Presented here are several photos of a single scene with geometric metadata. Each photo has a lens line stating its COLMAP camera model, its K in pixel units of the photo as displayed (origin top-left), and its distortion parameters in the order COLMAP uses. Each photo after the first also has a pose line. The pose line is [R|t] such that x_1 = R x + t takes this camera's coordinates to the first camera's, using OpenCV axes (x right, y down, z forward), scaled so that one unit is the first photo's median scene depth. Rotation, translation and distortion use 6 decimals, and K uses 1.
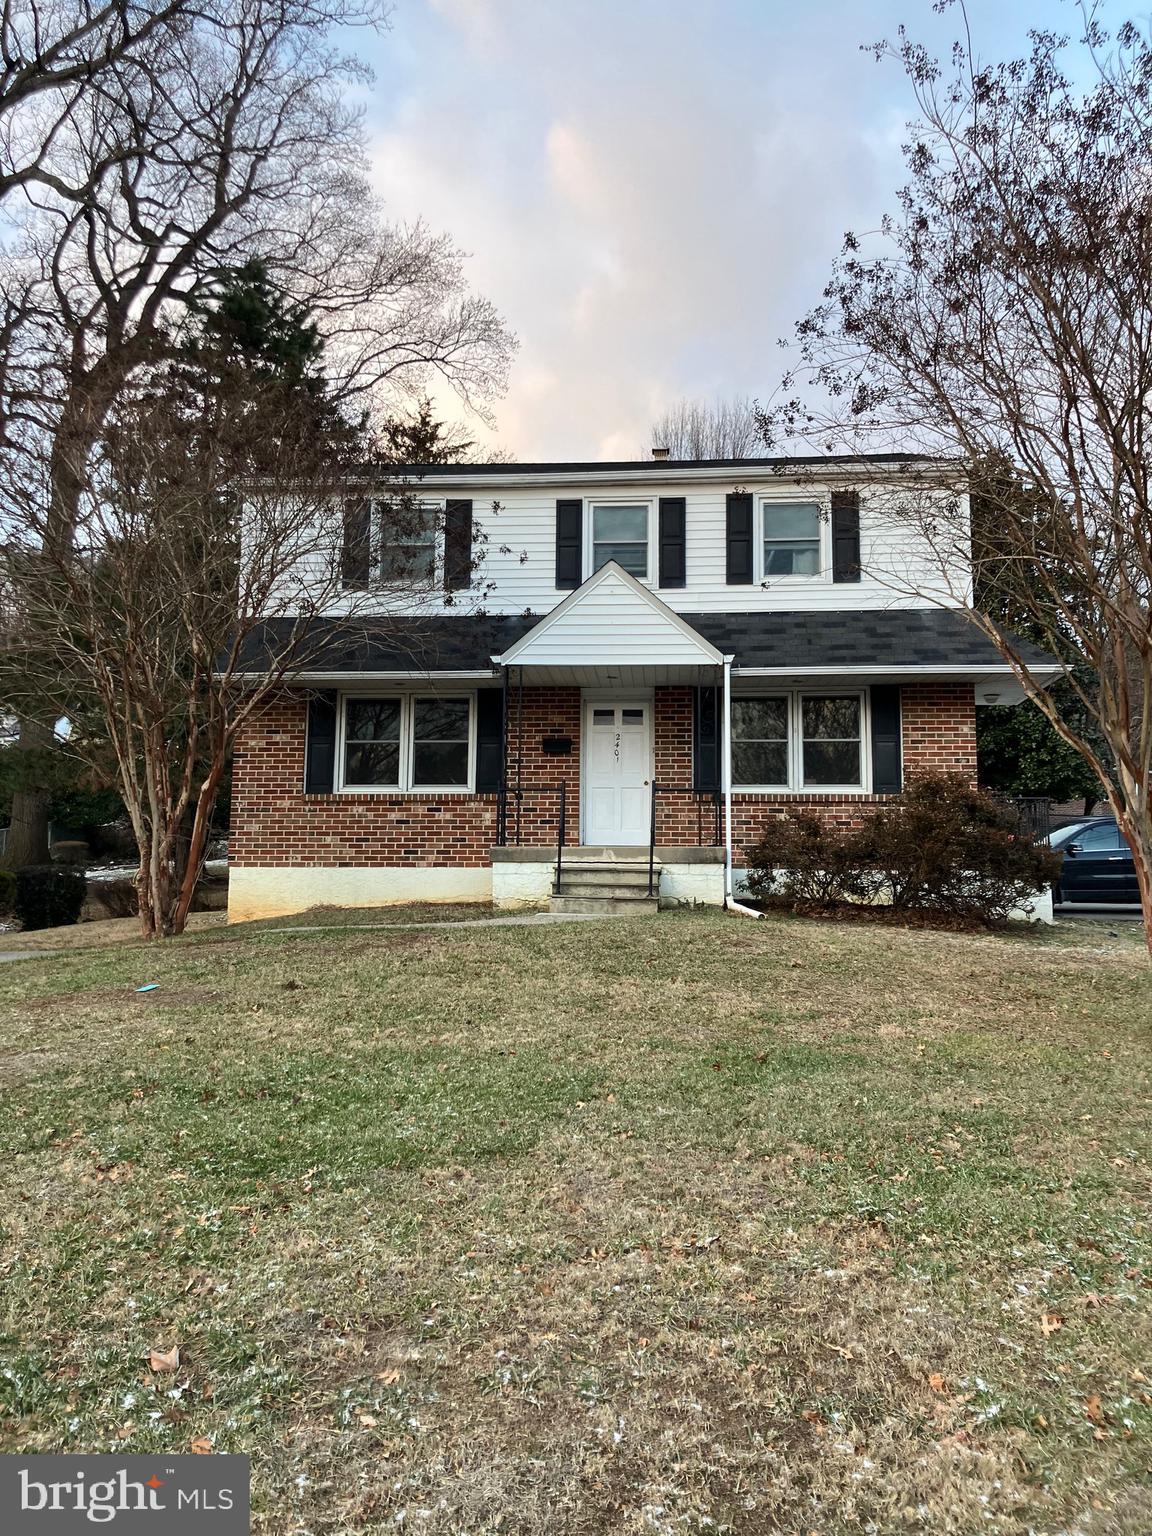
lens RADIAL K [[1283.3, 0, 576.0], [0, 1283.3, 768.0], [0, 0, 1]] dist [0.102521, -0.010638]
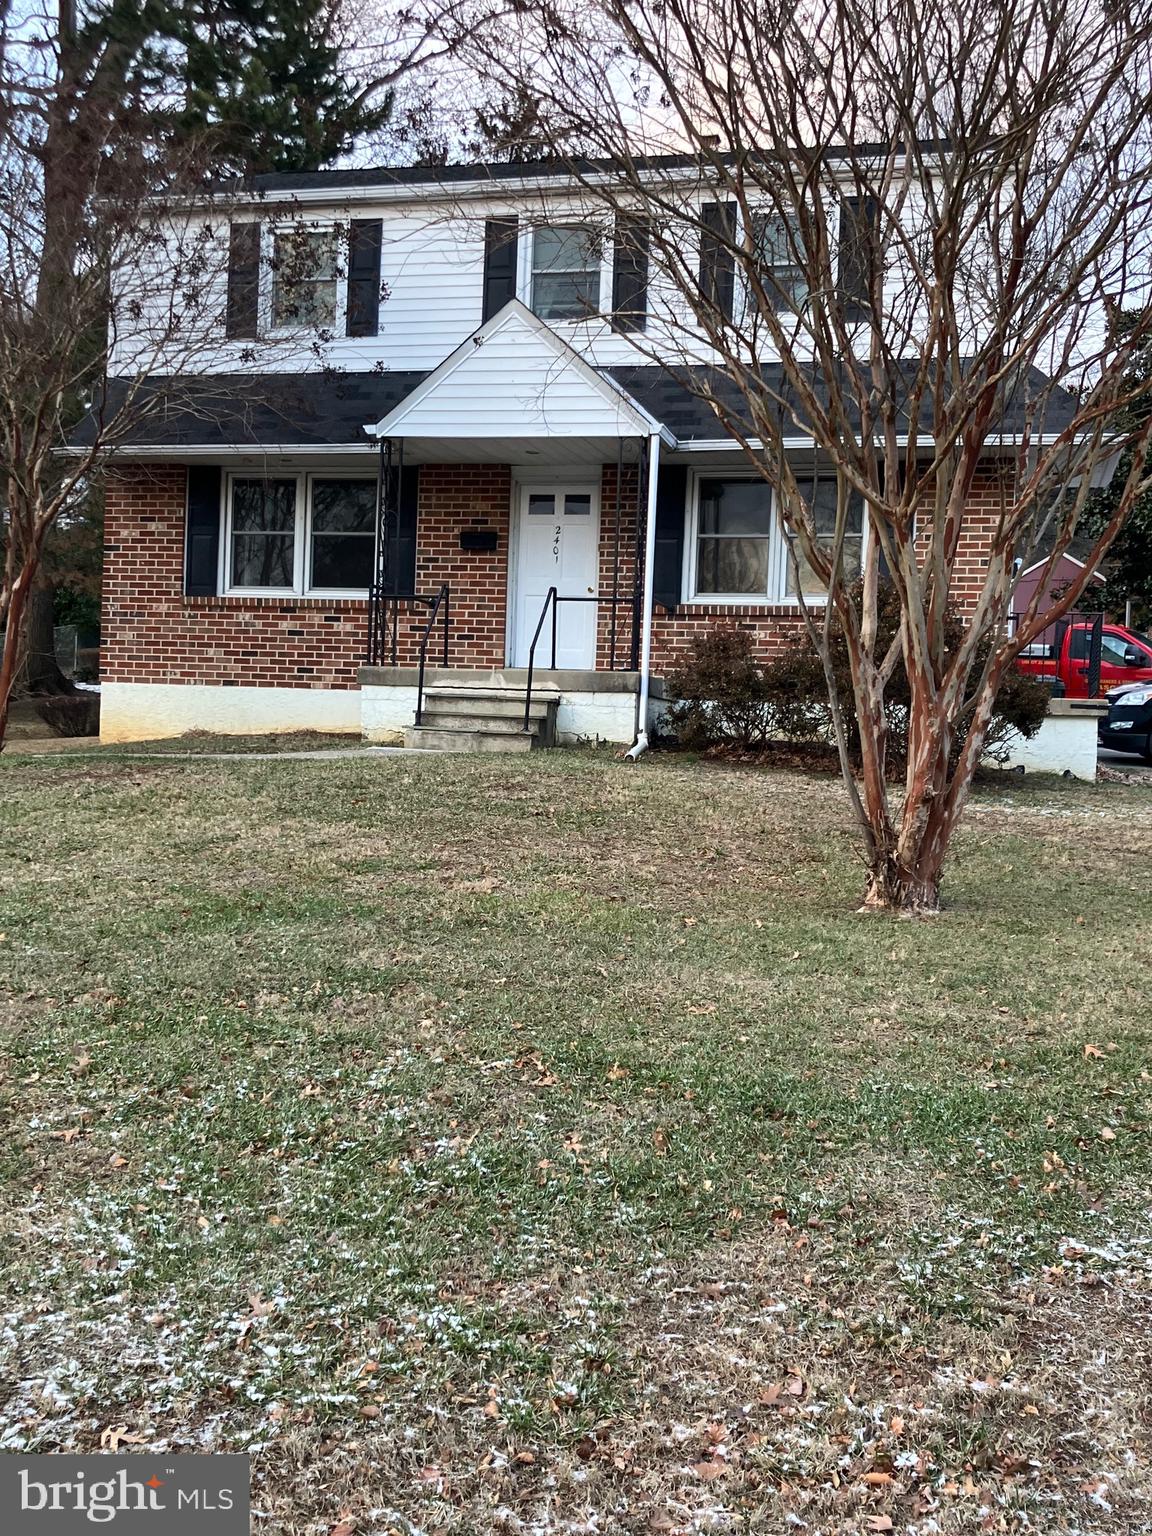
lens RADIAL K [[1670.7, 0, 576.0], [0, 1670.7, 768.0], [0, 0, 1]] dist [0.146897, -0.016948]
pose [[0.980235, 0.033975, -0.194897, 0.250762], [-0.010991, 0.992974, 0.117818, -0.000552], [0.197530, -0.113347, 0.973722, -0.013617]]
